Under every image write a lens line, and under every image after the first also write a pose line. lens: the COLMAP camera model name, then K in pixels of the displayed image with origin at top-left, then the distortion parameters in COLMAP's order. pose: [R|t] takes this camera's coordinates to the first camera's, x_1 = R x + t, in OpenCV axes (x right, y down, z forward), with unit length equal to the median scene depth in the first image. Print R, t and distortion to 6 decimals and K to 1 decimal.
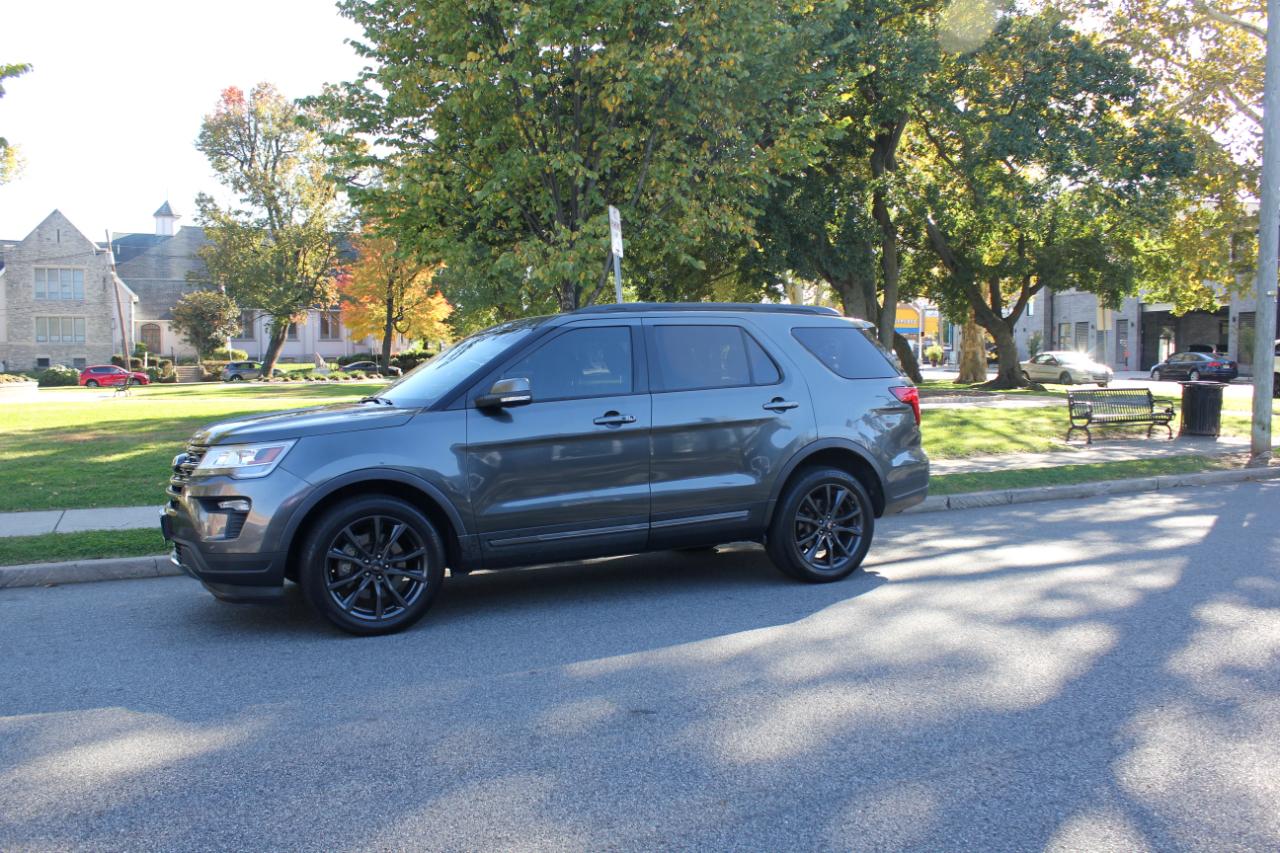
lens RADIAL K [[1094.1, 0, 661.1], [0, 1094.1, 426.9], [0, 0, 1]] dist [-0.133976, 0.081678]
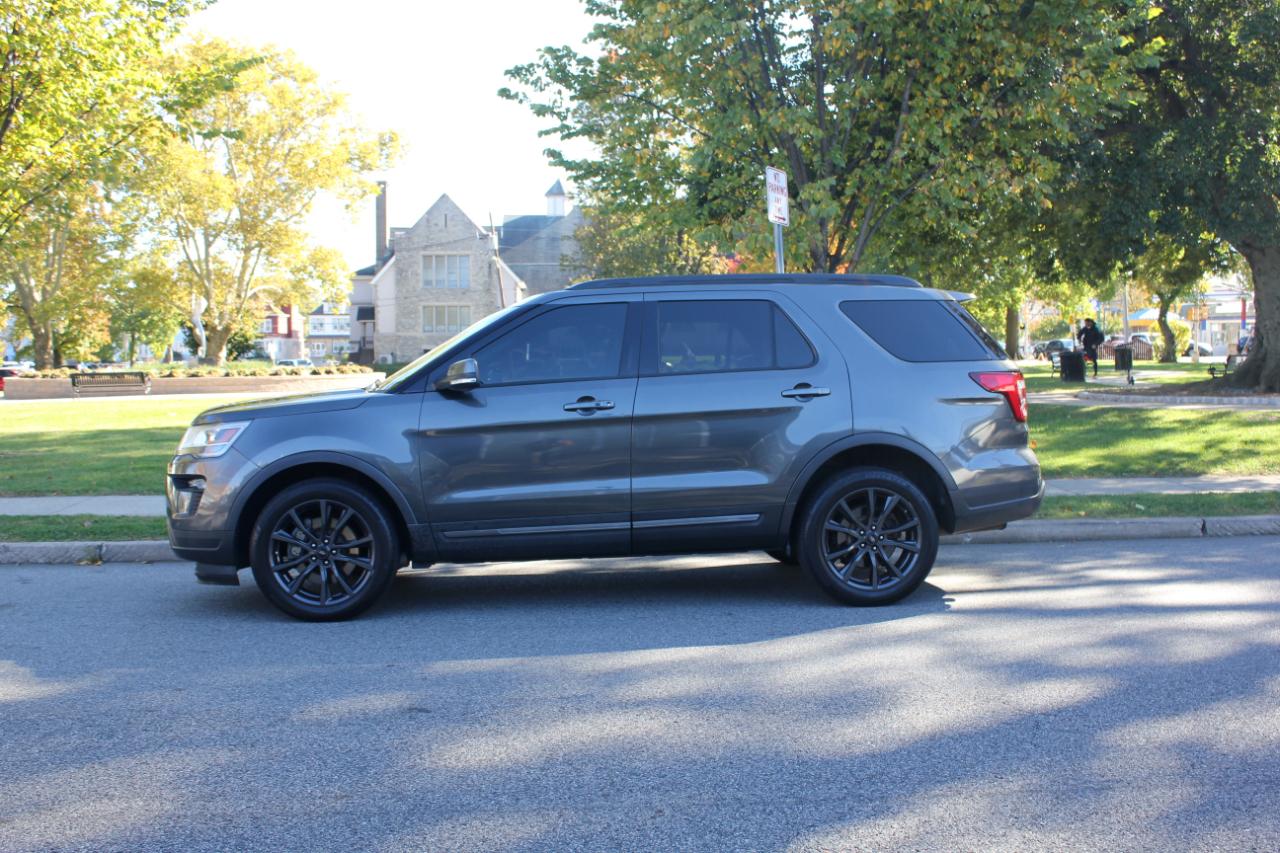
lens RADIAL K [[1289.6, 0, 655.7], [0, 1289.6, 389.5], [0, 0, 1]] dist [-0.079611, 0.000000]
pose [[0.927802, 0.005334, -0.373035, 0.387925], [-0.017339, 0.999434, -0.028836, 0.008998], [0.372670, 0.033222, 0.927369, 0.025717]]
